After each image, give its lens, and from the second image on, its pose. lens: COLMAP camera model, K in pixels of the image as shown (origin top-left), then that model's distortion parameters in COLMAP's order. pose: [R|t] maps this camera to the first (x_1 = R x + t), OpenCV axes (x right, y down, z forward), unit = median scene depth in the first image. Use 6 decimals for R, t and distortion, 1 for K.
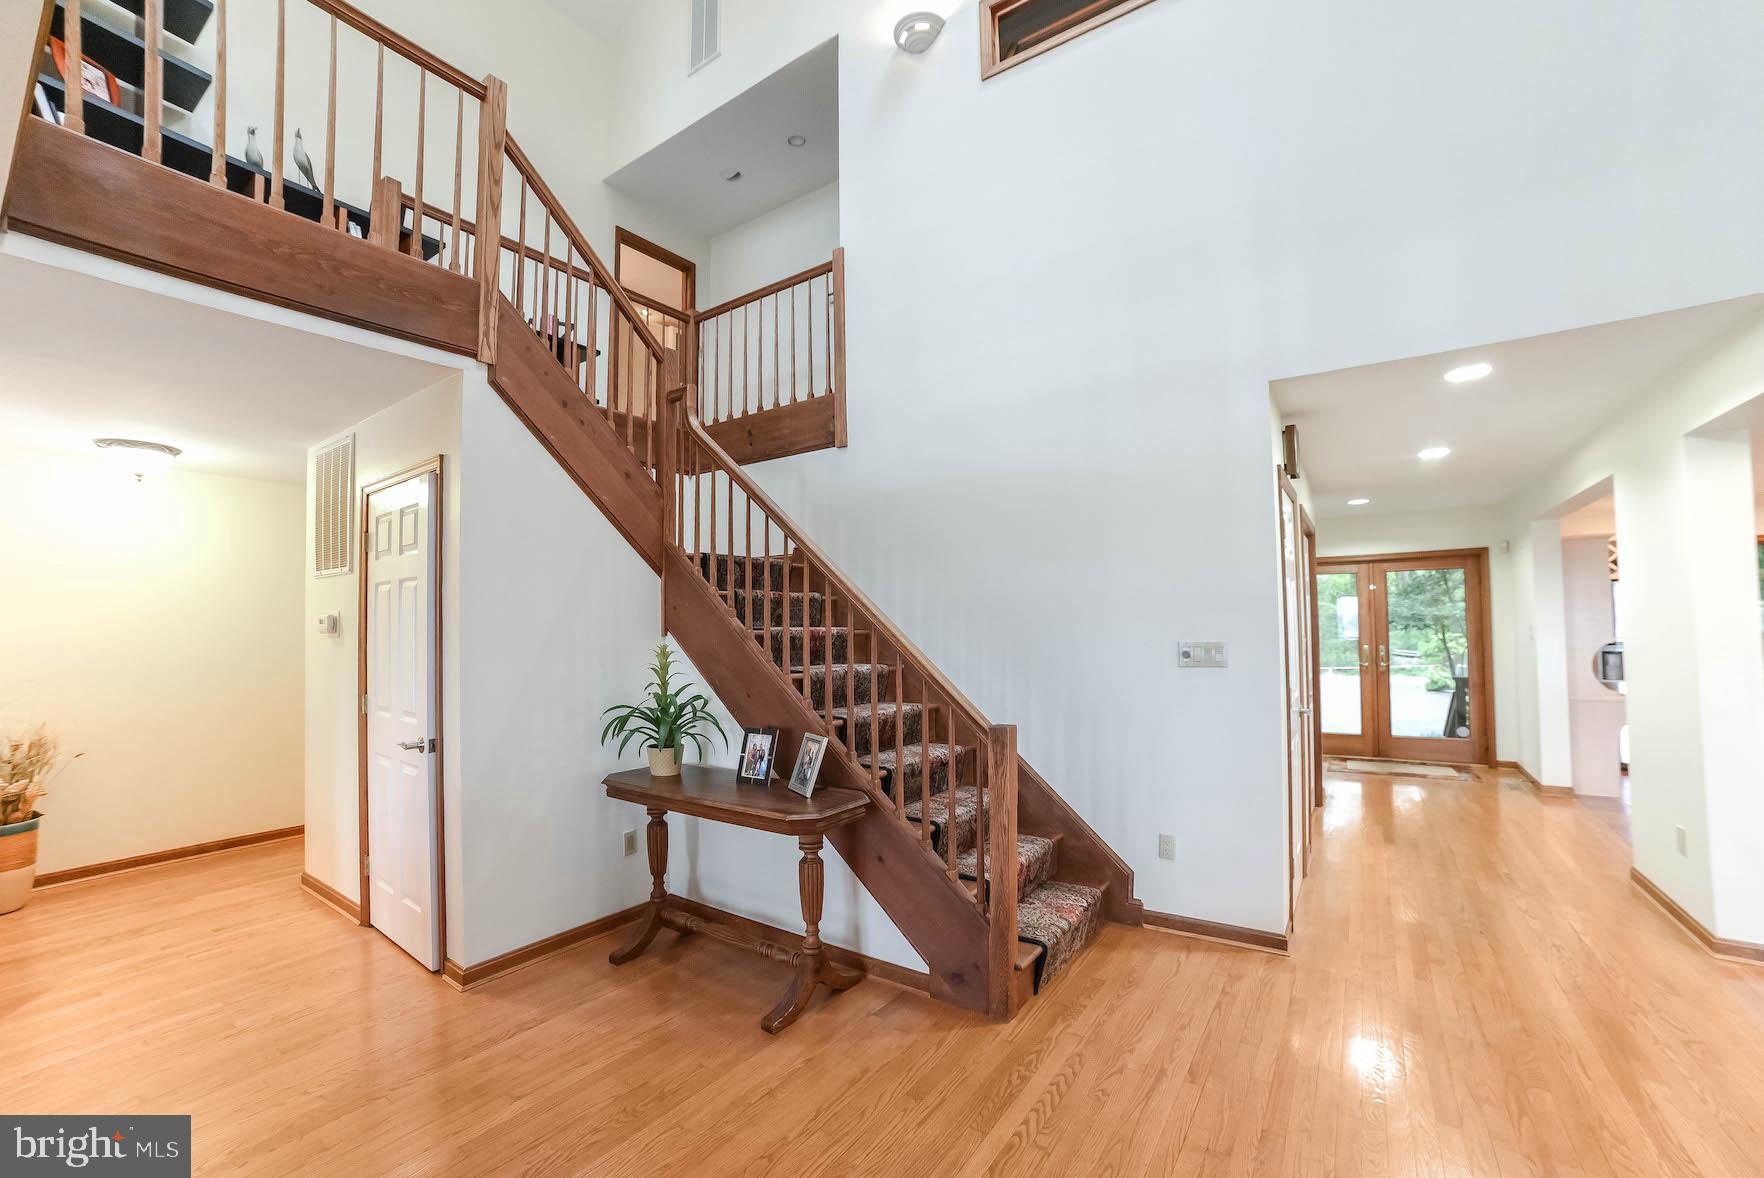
lens RADIAL K [[723.9, 0, 875.5], [0, 723.9, 602.2], [0, 0, 1]] dist [-0.102206, 0.039371]
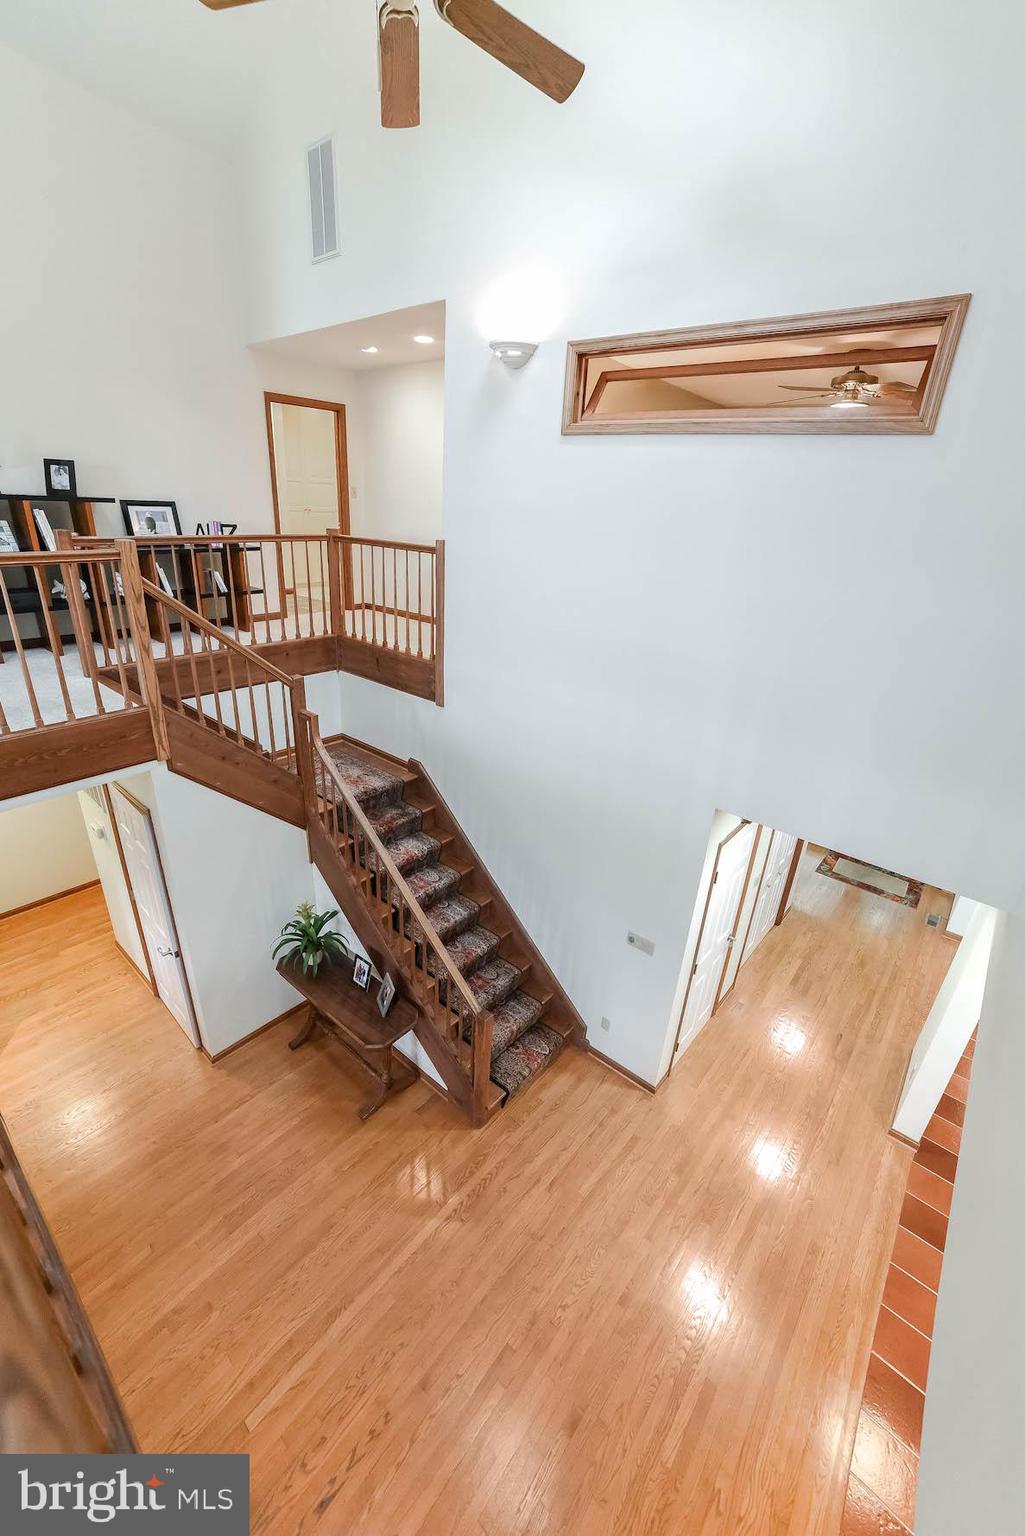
lens RADIAL K [[624.2, 0, 512.5], [0, 624.2, 768.0], [0, 0, 1]] dist [-0.085706, 0.037955]
pose [[0.993508, 0.098271, -0.057316, 0.241423], [-0.063509, 0.897091, 0.437258, -0.929394], [0.094388, -0.430779, 0.897508, -0.085520]]
